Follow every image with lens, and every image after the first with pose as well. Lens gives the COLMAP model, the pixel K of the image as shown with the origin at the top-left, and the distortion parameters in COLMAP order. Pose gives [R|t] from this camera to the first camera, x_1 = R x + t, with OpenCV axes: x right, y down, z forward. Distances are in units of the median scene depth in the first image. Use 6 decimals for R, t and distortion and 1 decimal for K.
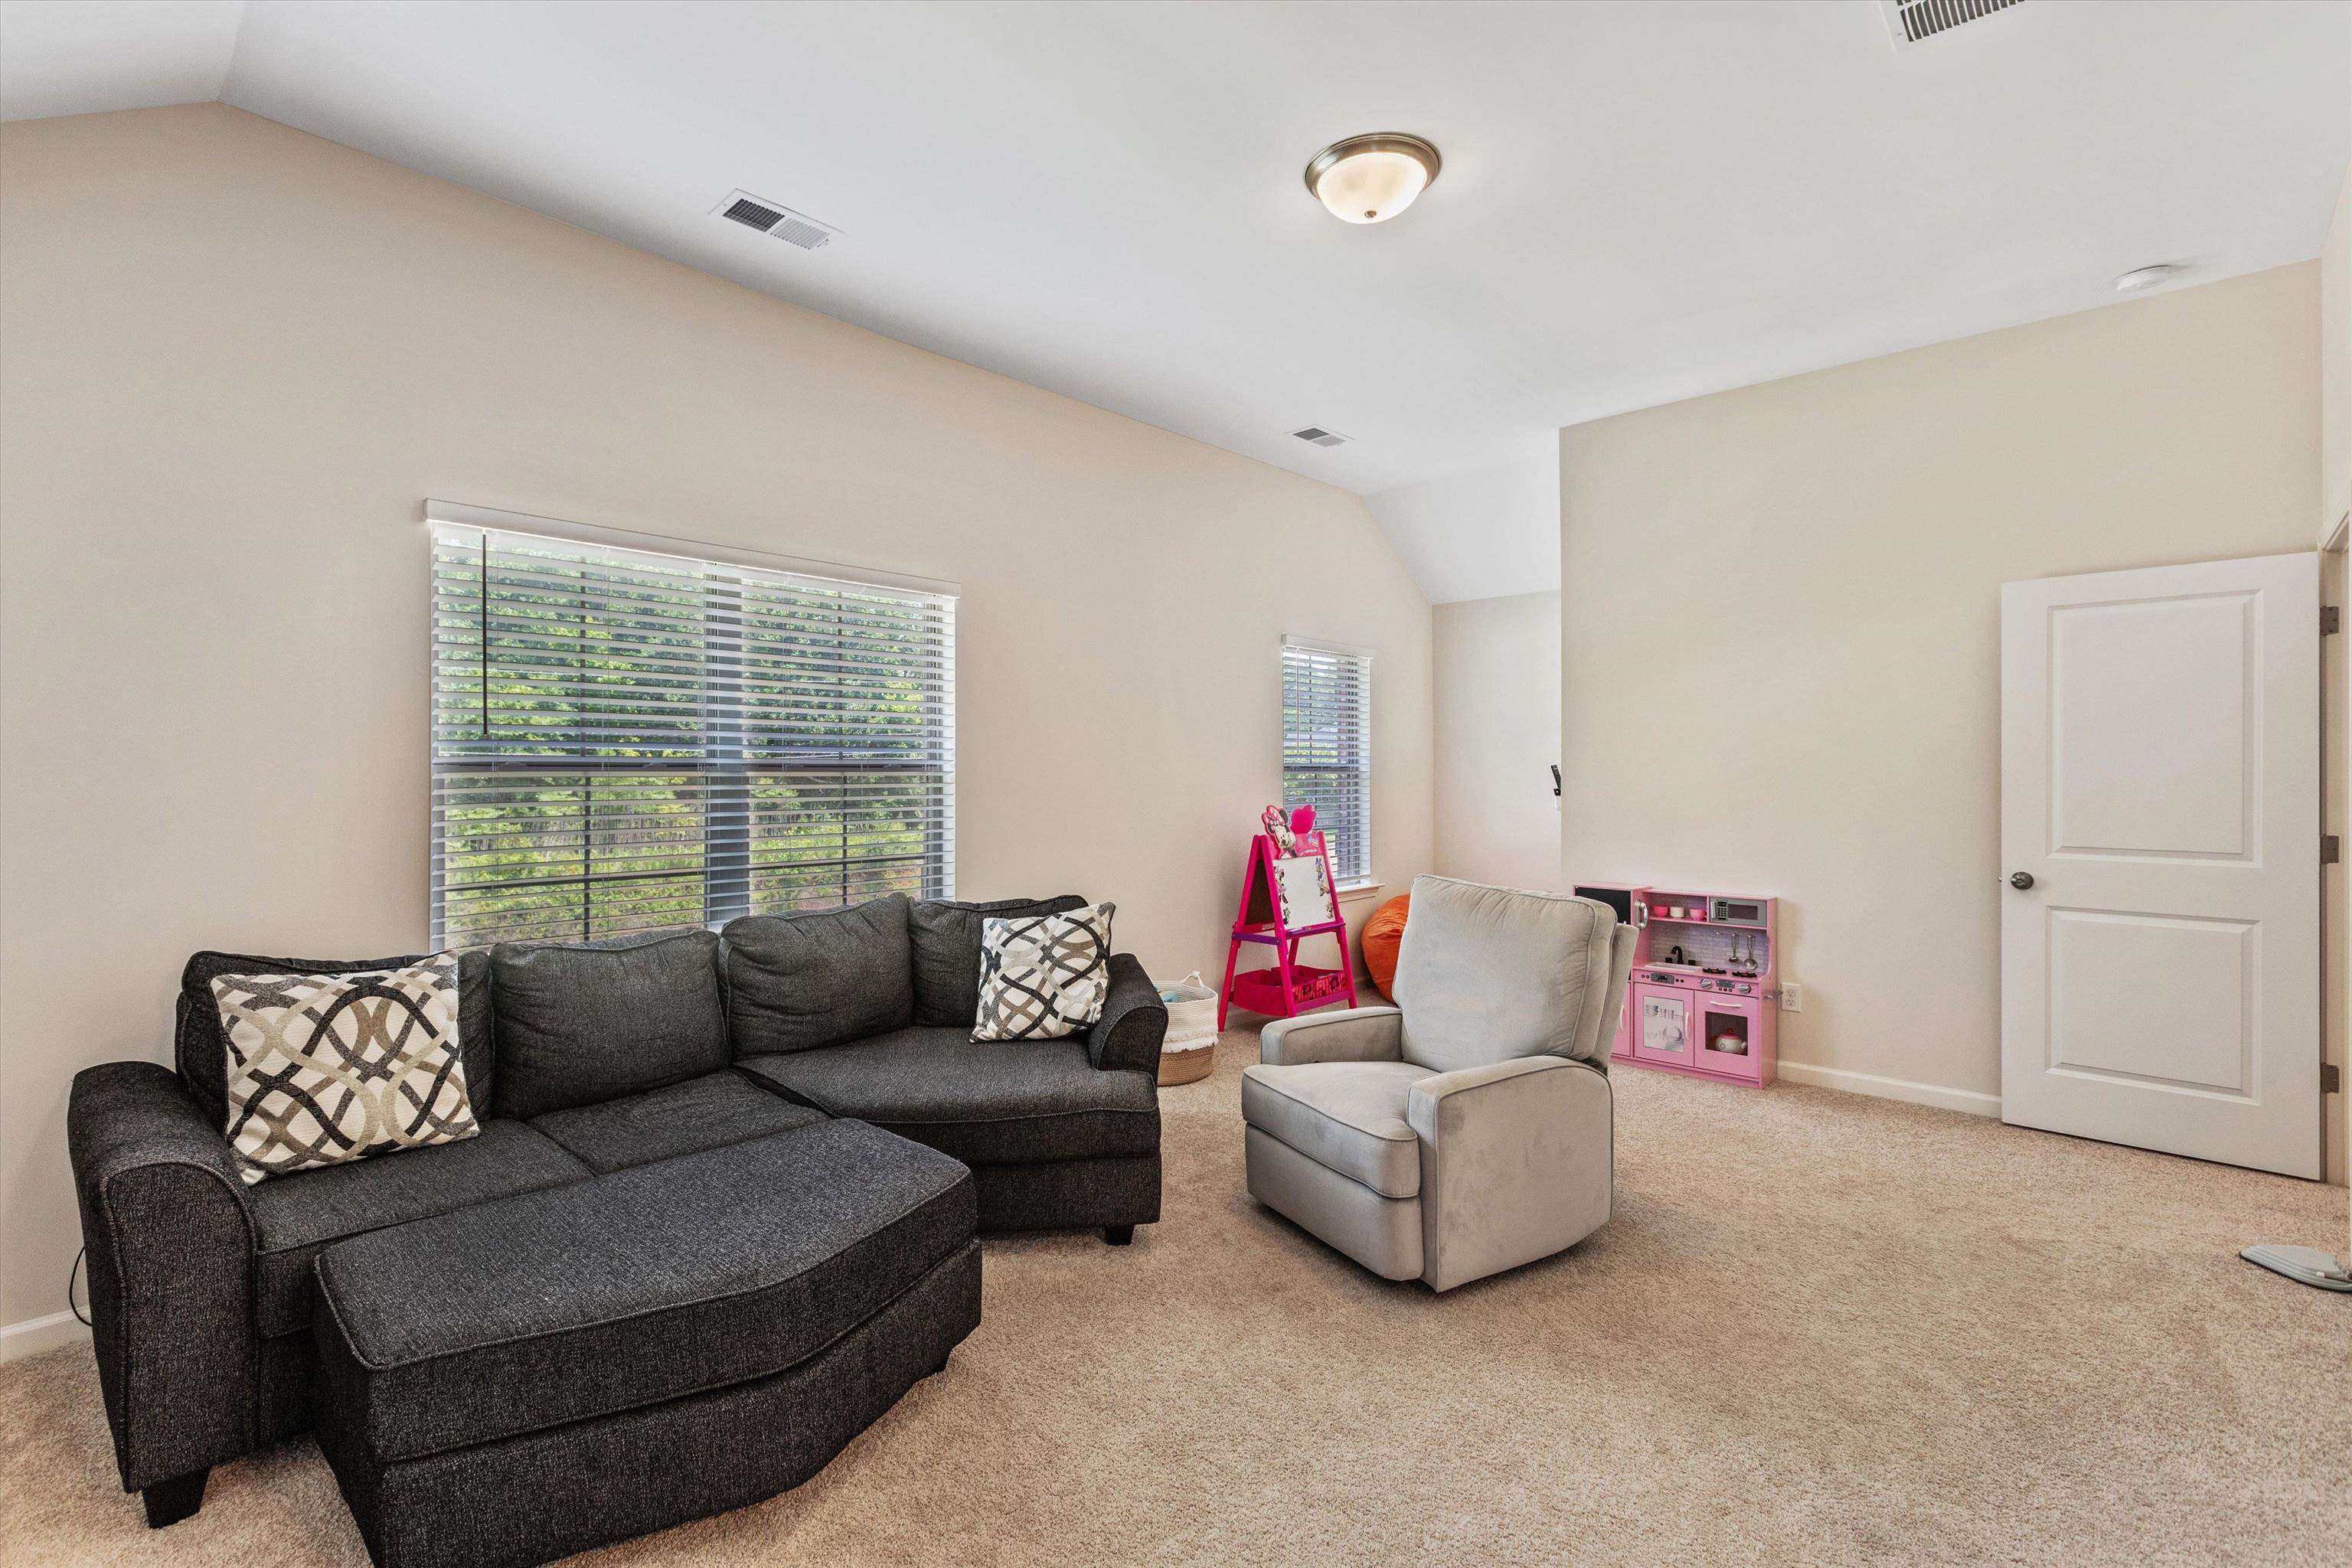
lens RADIAL K [[1047.1, 0, 1165.9], [0, 1047.1, 777.4], [0, 0, 1]] dist [-0.000409, -0.000428]
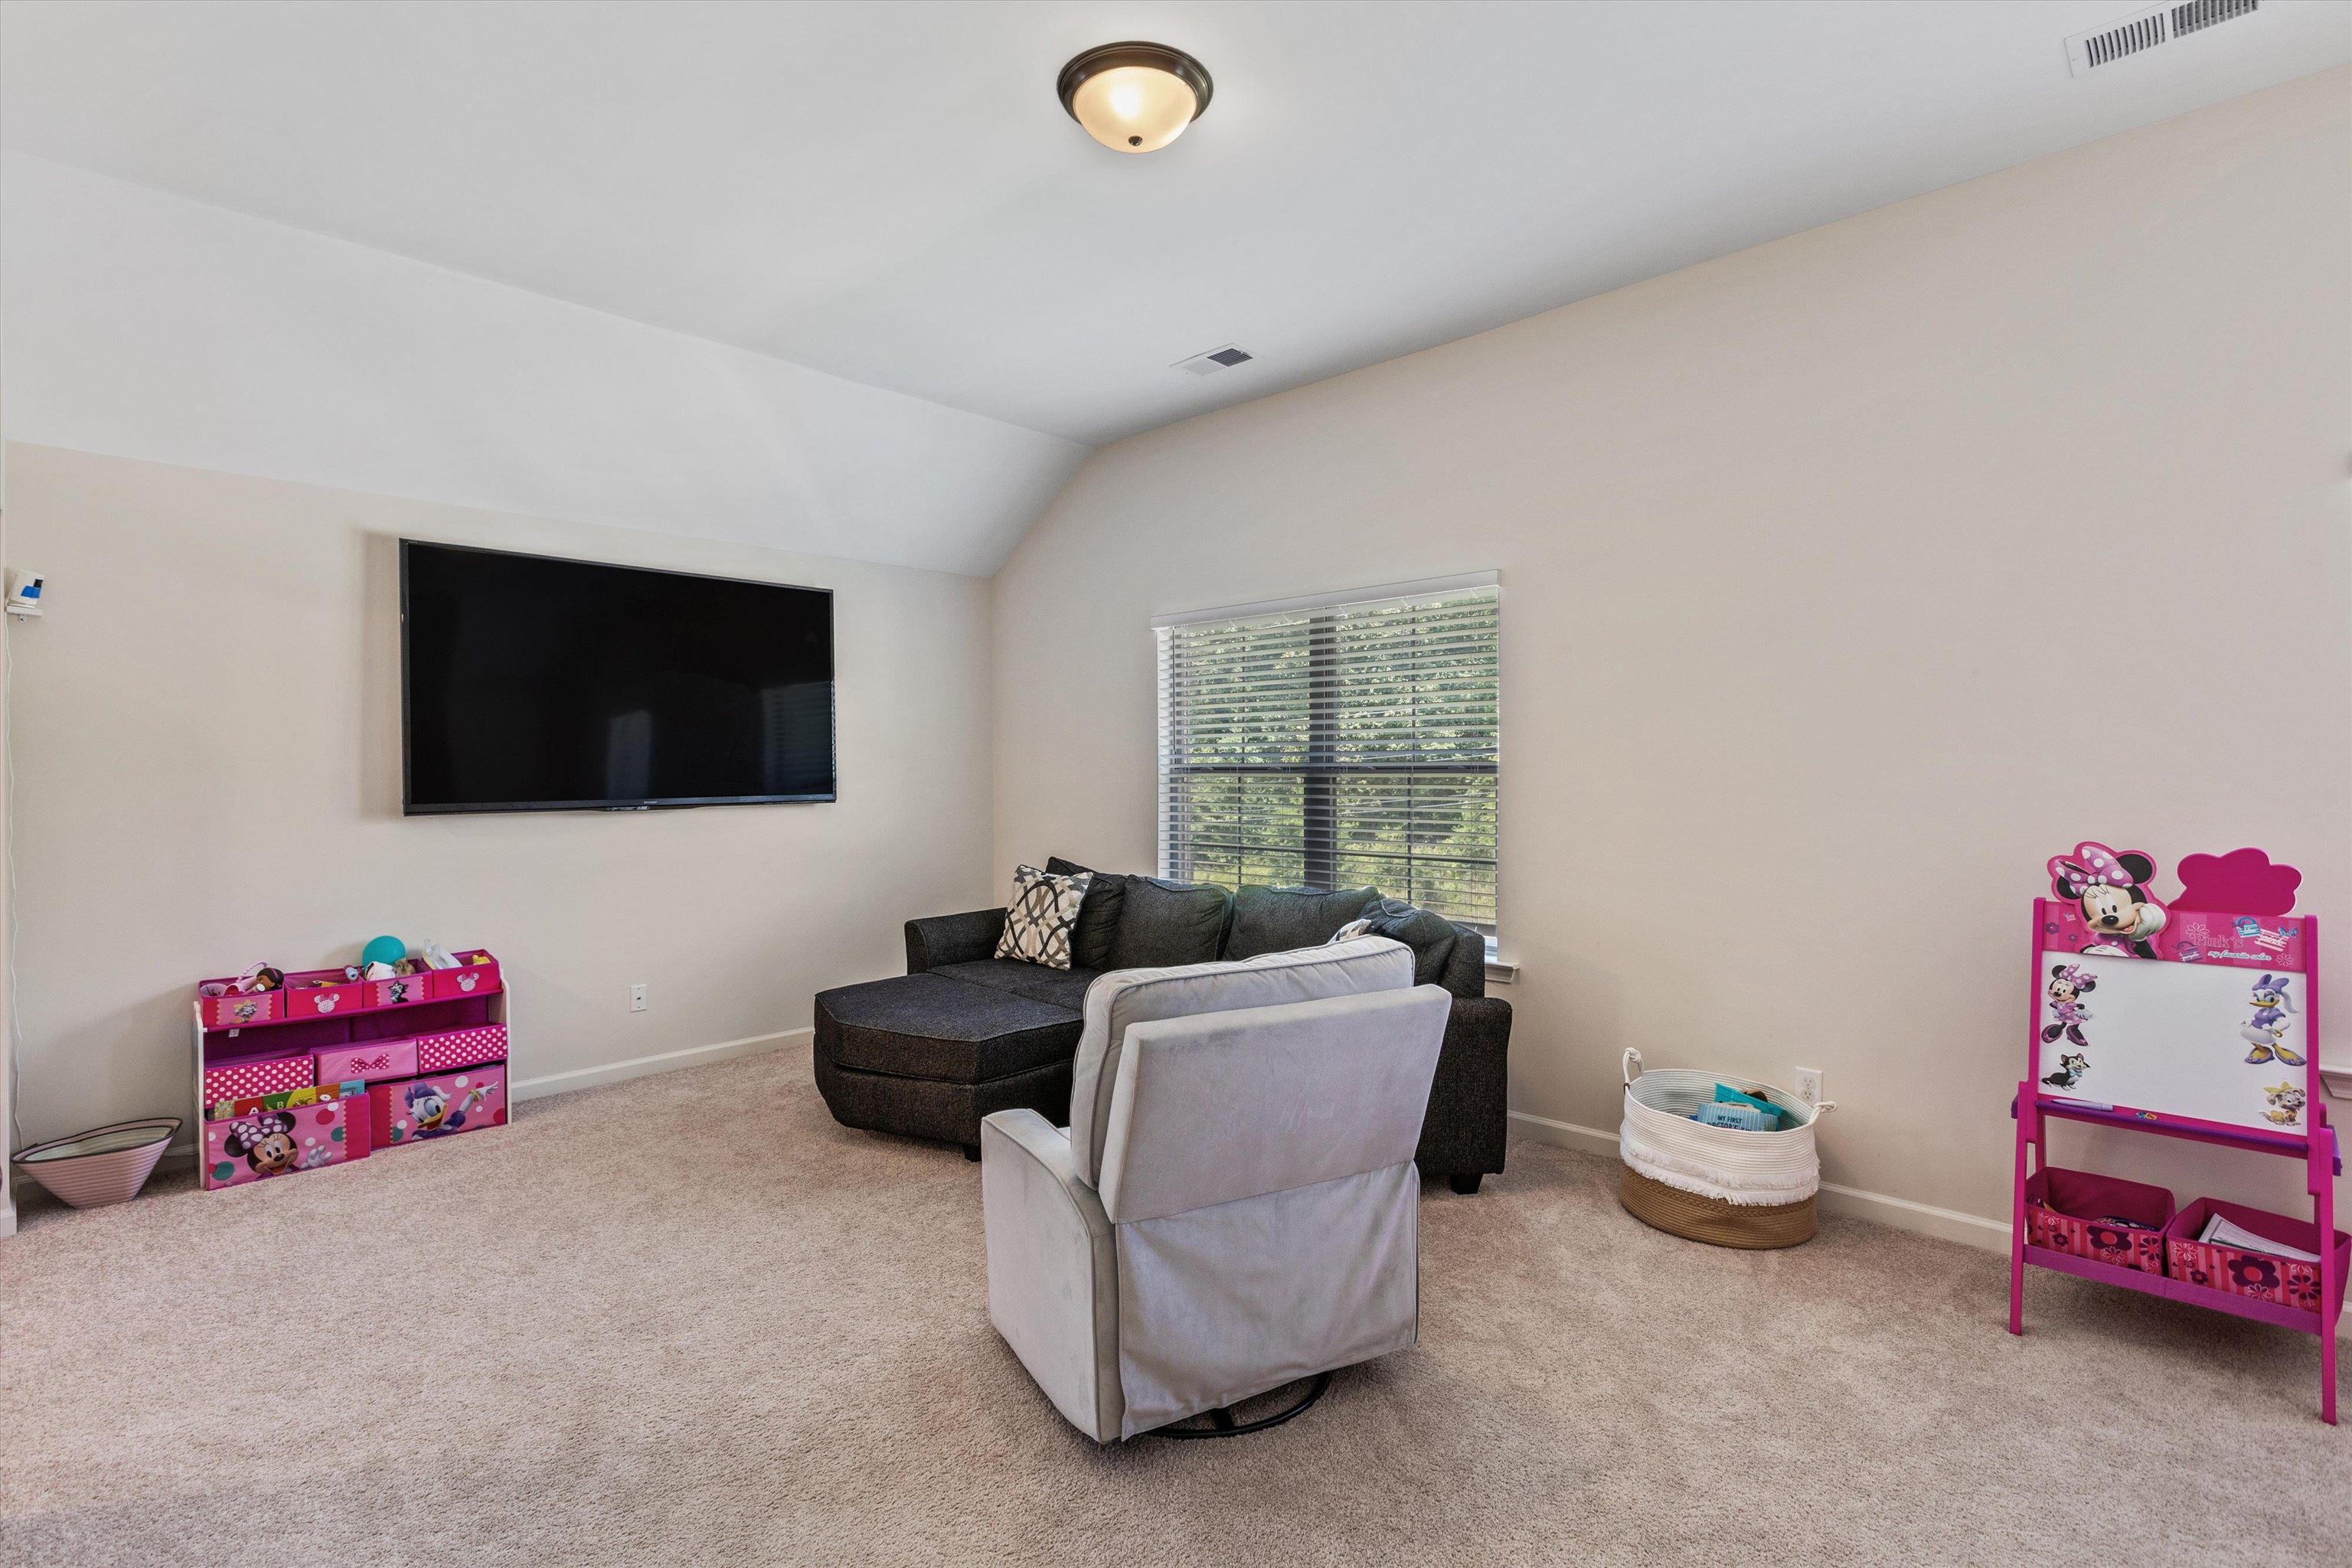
lens RADIAL K [[1047.1, 0, 1165.9], [0, 1047.1, 777.4], [0, 0, 1]] dist [-0.000409, -0.000428]
pose [[0.013283, 0.010639, -0.999855, 1.215747], [0.001628, 0.999942, 0.010662, -0.021125], [0.999910, -0.001769, 0.013265, 1.157269]]
